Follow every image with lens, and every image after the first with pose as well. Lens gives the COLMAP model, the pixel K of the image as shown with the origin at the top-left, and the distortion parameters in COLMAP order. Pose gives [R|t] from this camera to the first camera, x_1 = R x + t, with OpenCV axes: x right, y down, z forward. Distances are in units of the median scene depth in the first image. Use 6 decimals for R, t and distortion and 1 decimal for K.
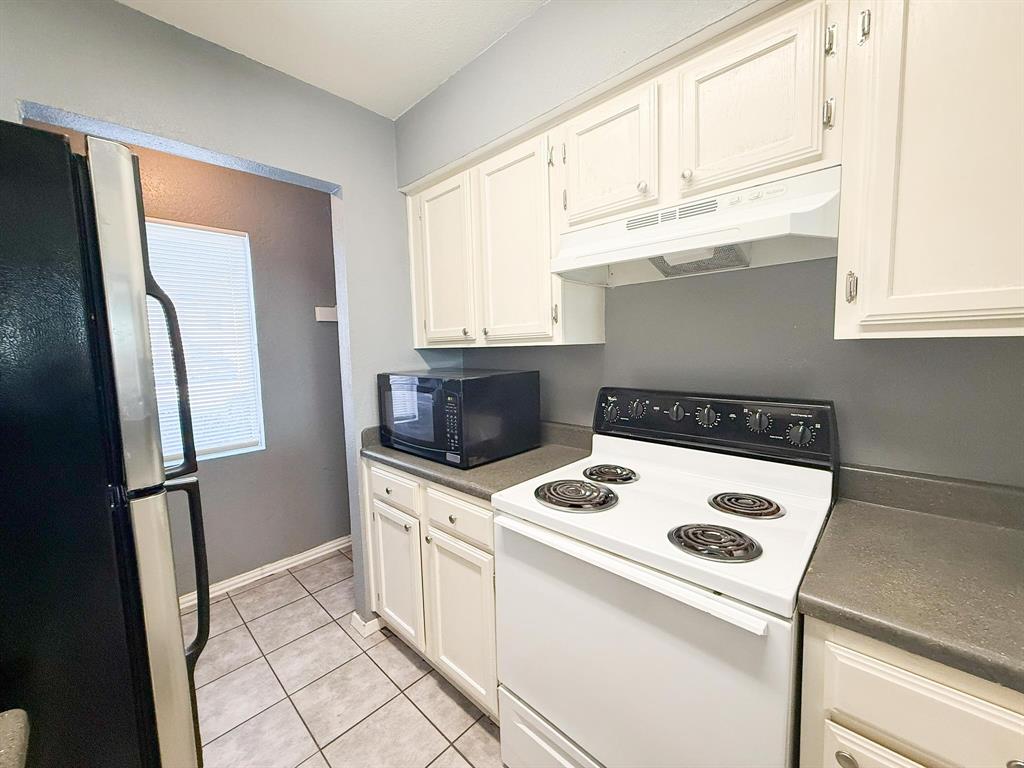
lens RADIAL K [[407.4, 0, 511.4], [0, 407.4, 383.6], [0, 0, 1]] dist [-0.002423, 0.000452]
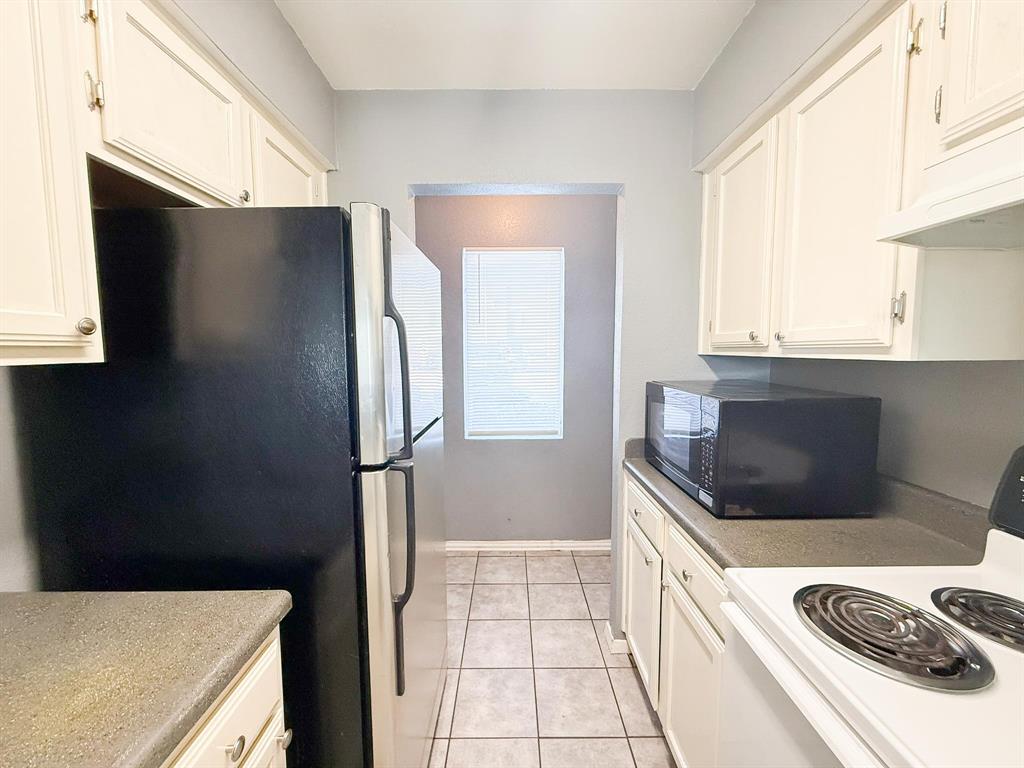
lens RADIAL K [[407.4, 0, 510.2], [0, 407.4, 382.8], [0, 0, 1]] dist [-0.002423, 0.000452]
pose [[0.687982, 0.082662, -0.721005, 0.133395], [-0.078383, 0.996144, 0.039414, -0.037020], [0.721483, 0.029399, 0.691808, 0.163771]]
